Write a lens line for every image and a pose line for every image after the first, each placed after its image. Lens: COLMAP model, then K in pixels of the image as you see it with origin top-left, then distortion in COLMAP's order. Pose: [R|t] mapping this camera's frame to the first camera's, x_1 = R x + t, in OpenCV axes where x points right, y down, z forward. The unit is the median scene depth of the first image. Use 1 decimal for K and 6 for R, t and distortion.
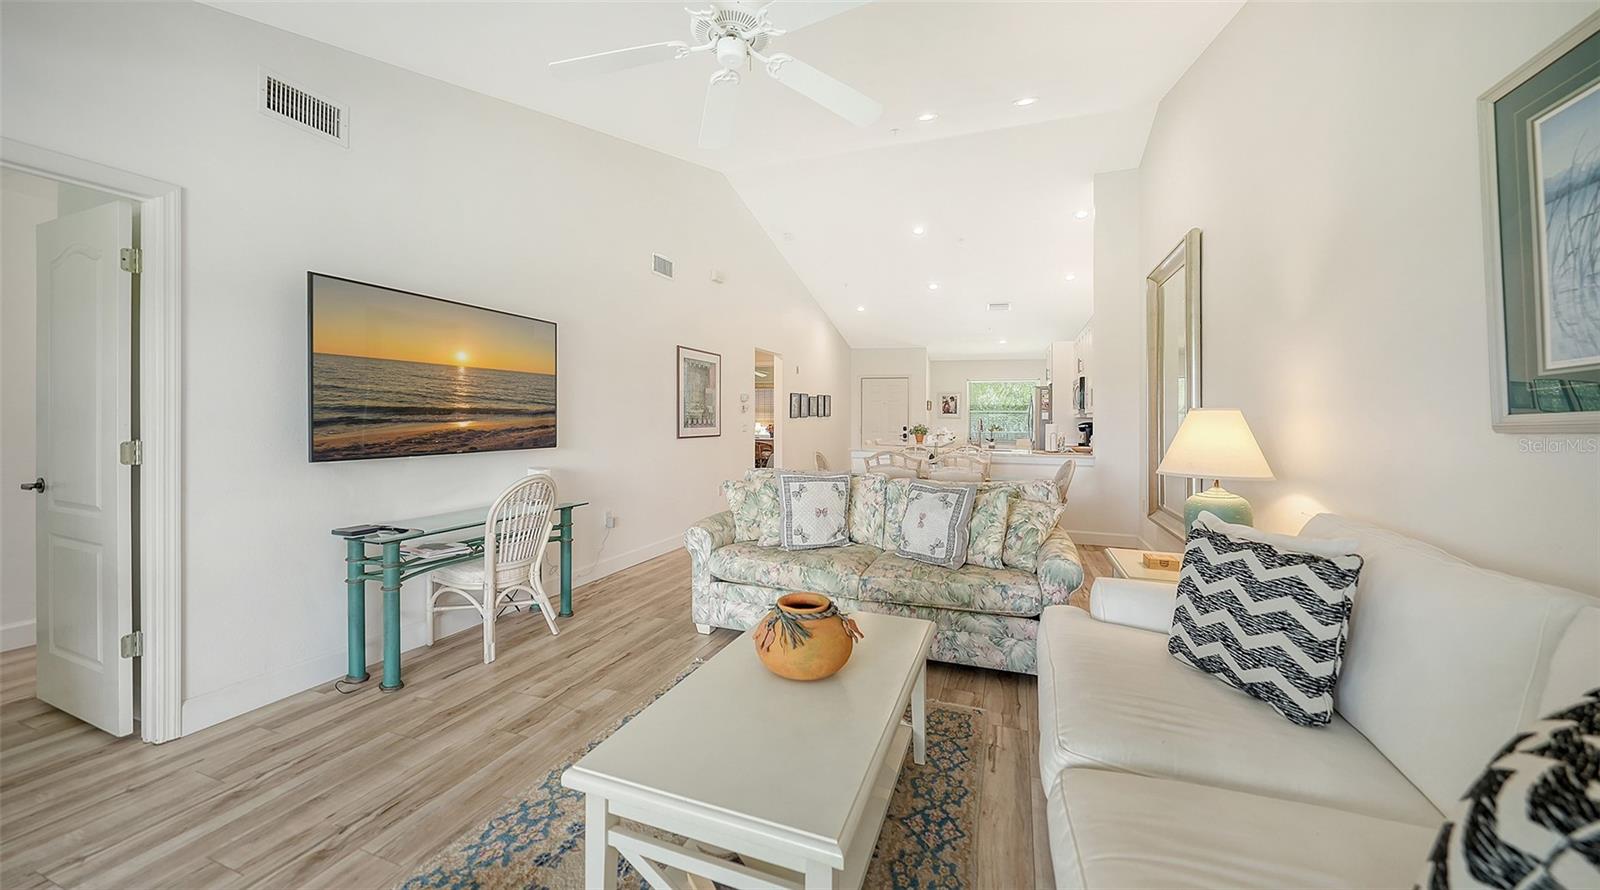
lens RADIAL K [[579.2, 0, 793.1], [0, 579.2, 423.6], [0, 0, 1]] dist [-0.003916, -0.000336]
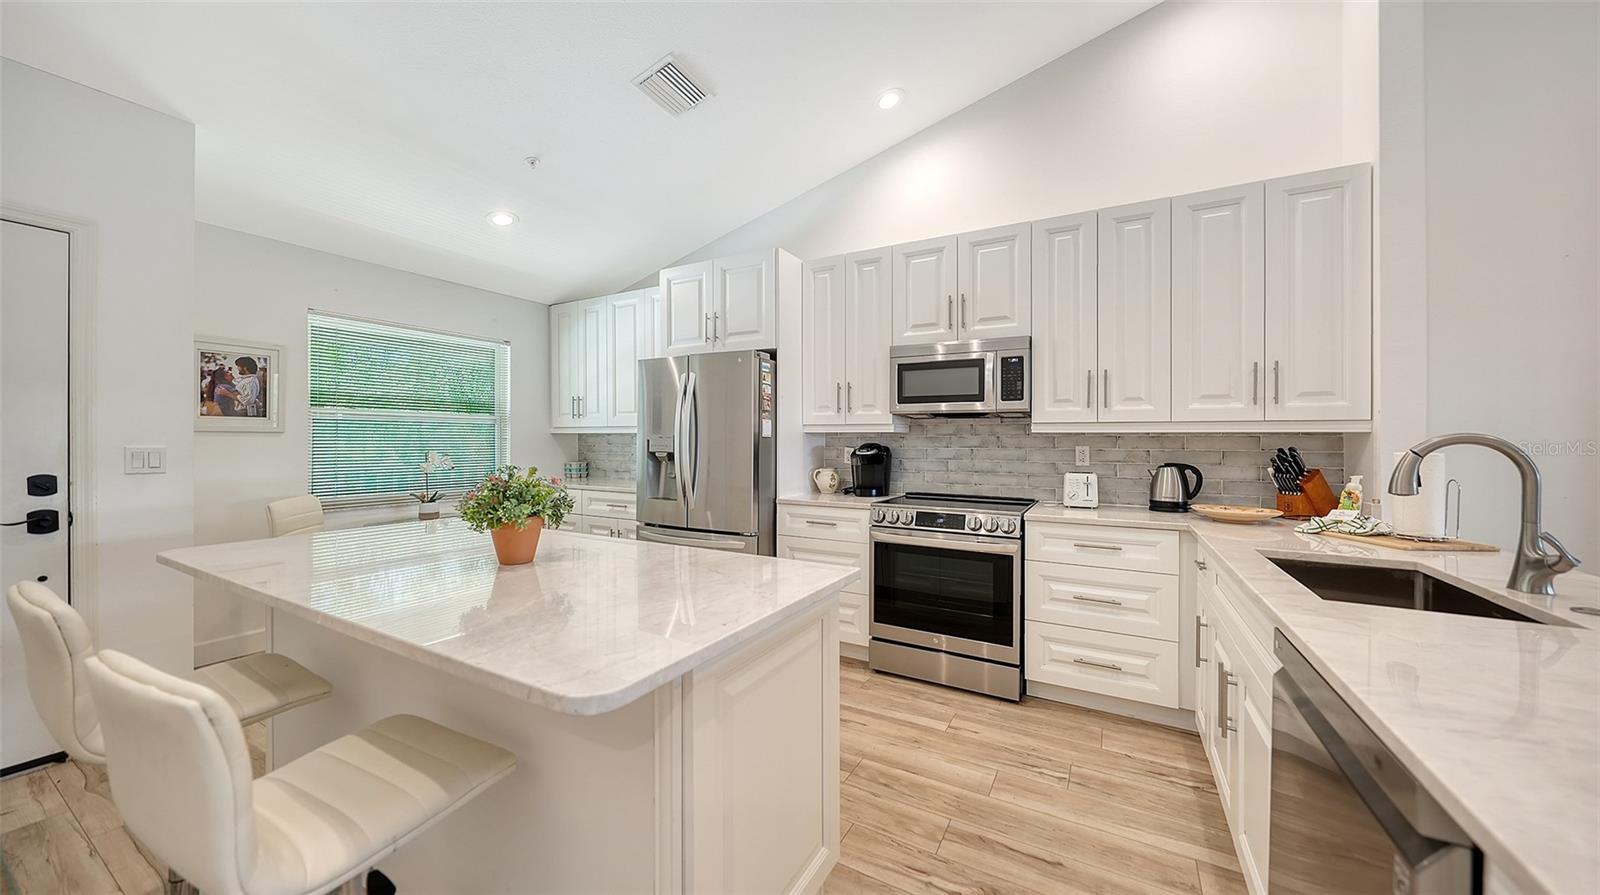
lens RADIAL K [[559.3, 0, 792.8], [0, 559.3, 446.4], [0, 0, 1]] dist [-0.001423, -0.000243]
pose [[0.152470, -0.018333, 0.988138, 0.153100], [0.007005, 0.999823, 0.017469, -0.020370], [-0.988283, 0.004258, 0.152571, 2.471715]]
